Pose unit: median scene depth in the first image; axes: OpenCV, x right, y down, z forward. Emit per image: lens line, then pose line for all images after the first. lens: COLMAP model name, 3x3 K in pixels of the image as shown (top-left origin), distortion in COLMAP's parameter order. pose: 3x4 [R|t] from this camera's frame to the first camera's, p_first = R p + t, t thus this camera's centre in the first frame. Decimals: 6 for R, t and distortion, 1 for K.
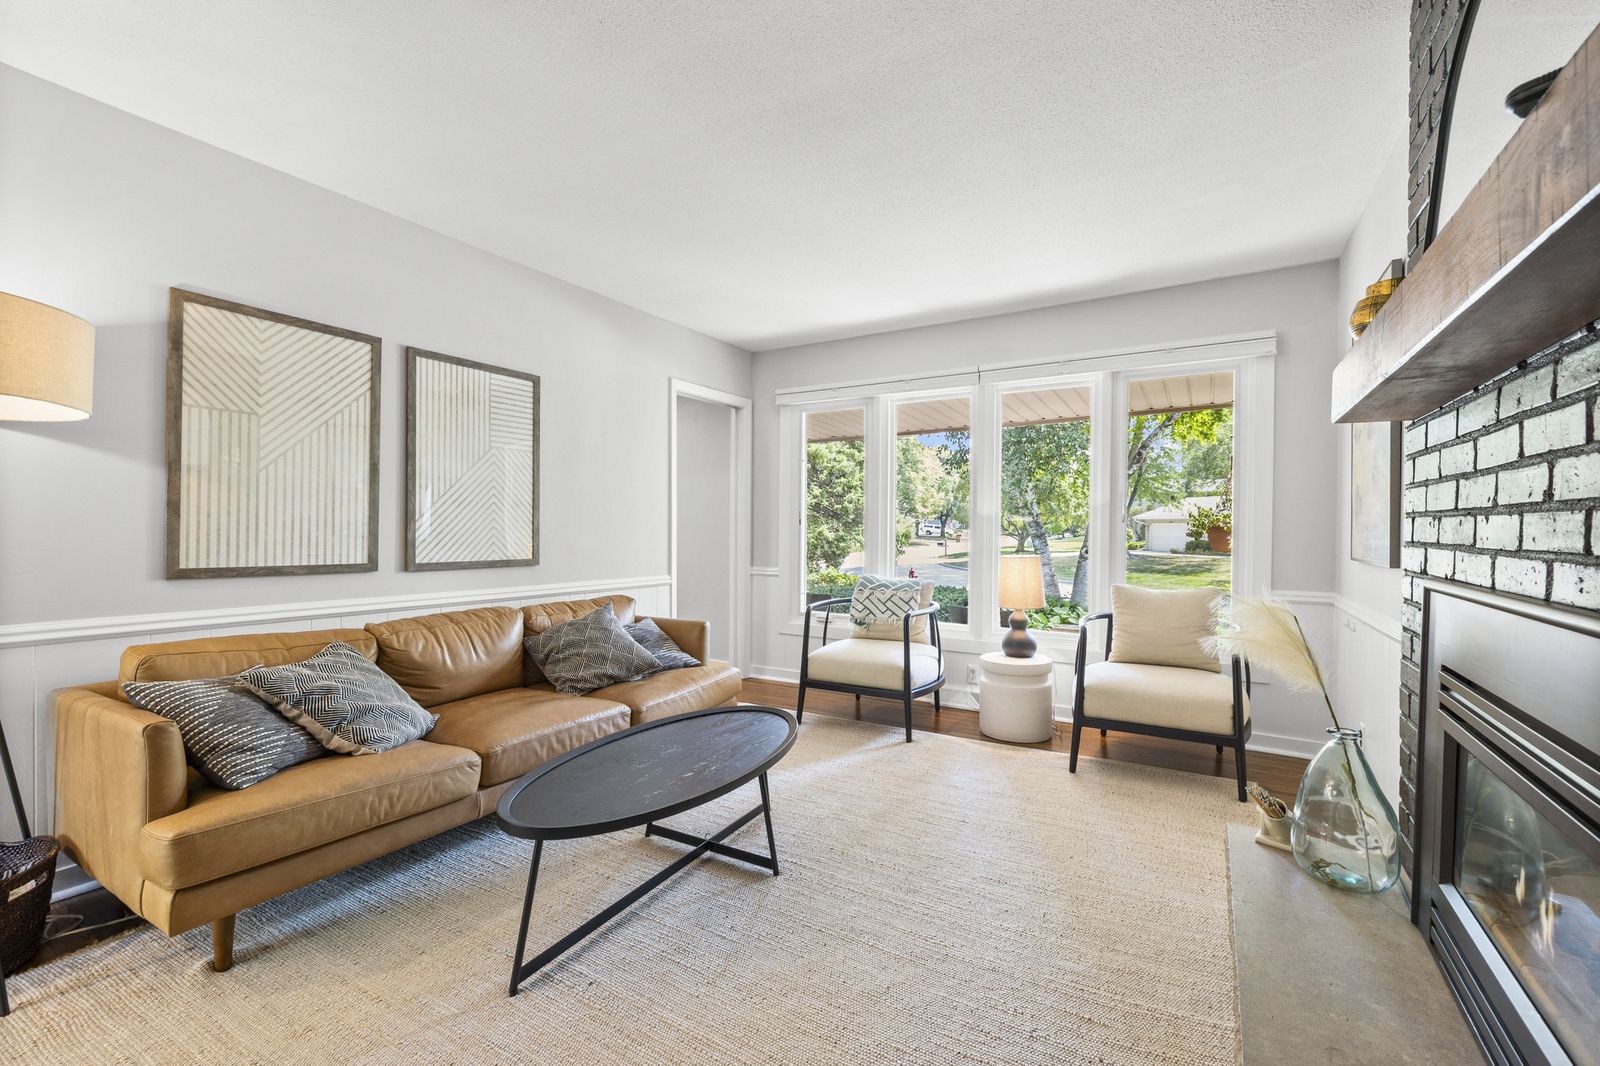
lens RADIAL K [[671.7, 0, 793.6], [0, 671.7, 527.8], [0, 0, 1]] dist [0.001836, 0.000030]
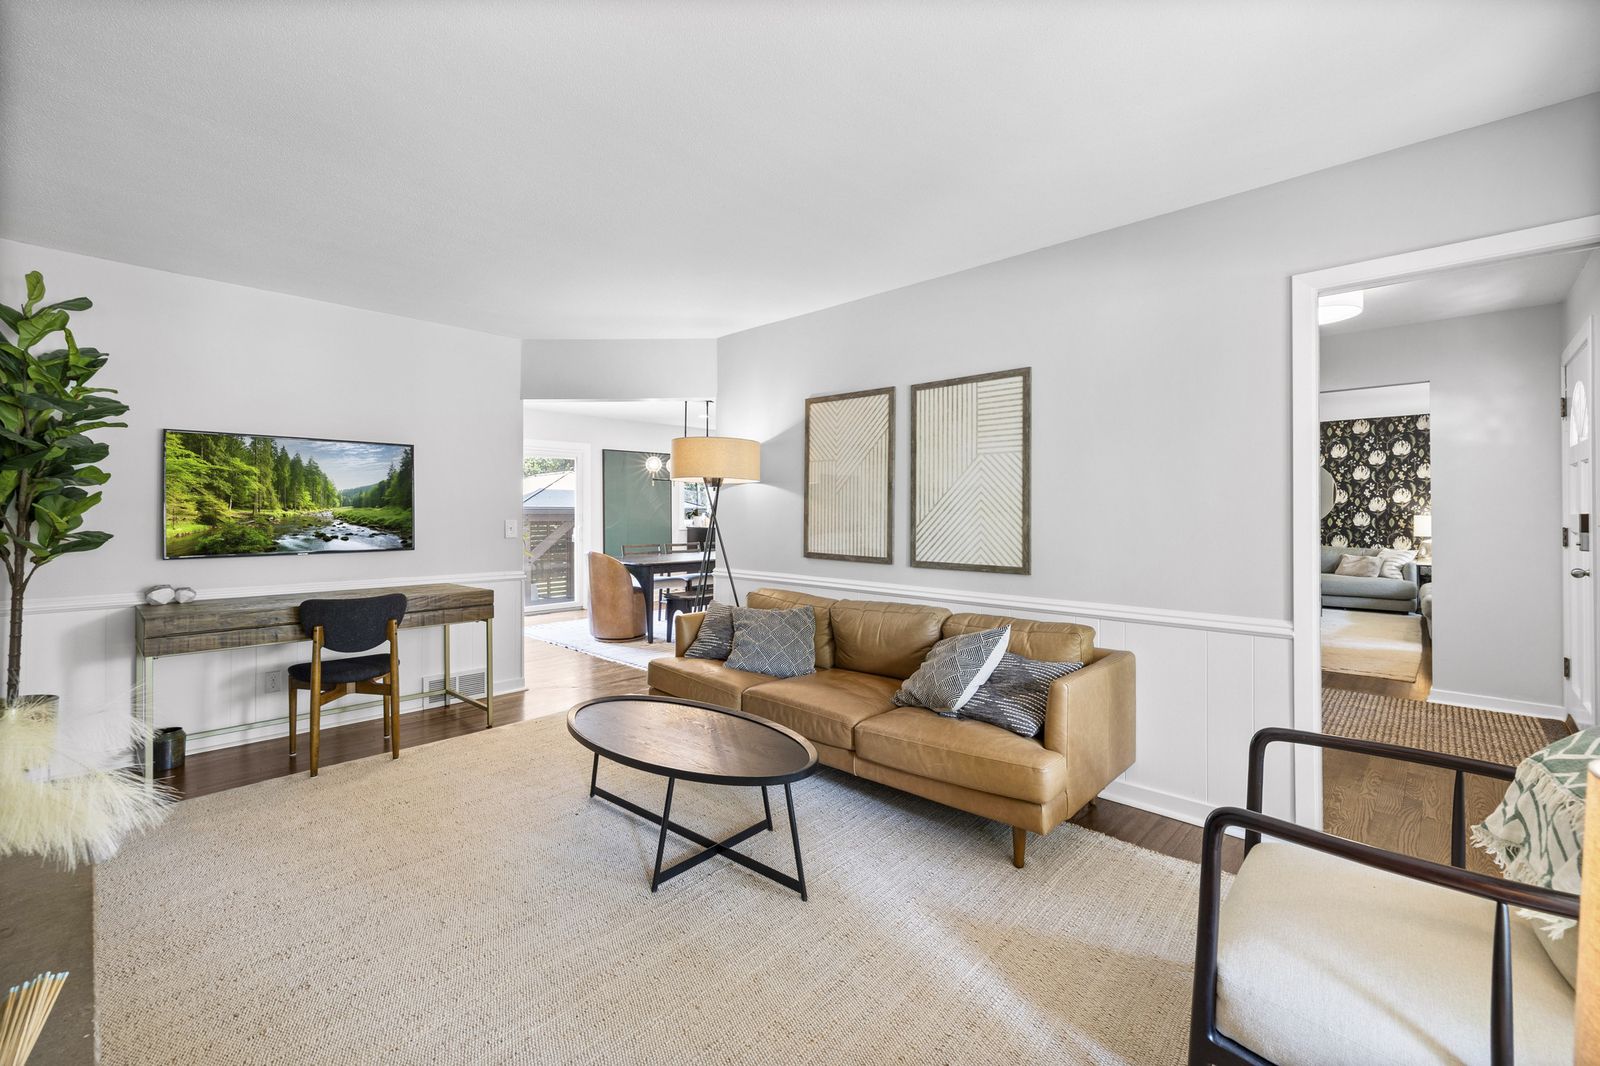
lens RADIAL K [[672.9, 0, 799.8], [0, 672.9, 502.5], [0, 0, 1]] dist [0.000900, 0.000014]
pose [[-0.197921, -0.018866, -0.980036, 0.683770], [0.001093, 0.999810, -0.019468, -0.029788], [0.980217, -0.004925, -0.197863, 1.045175]]
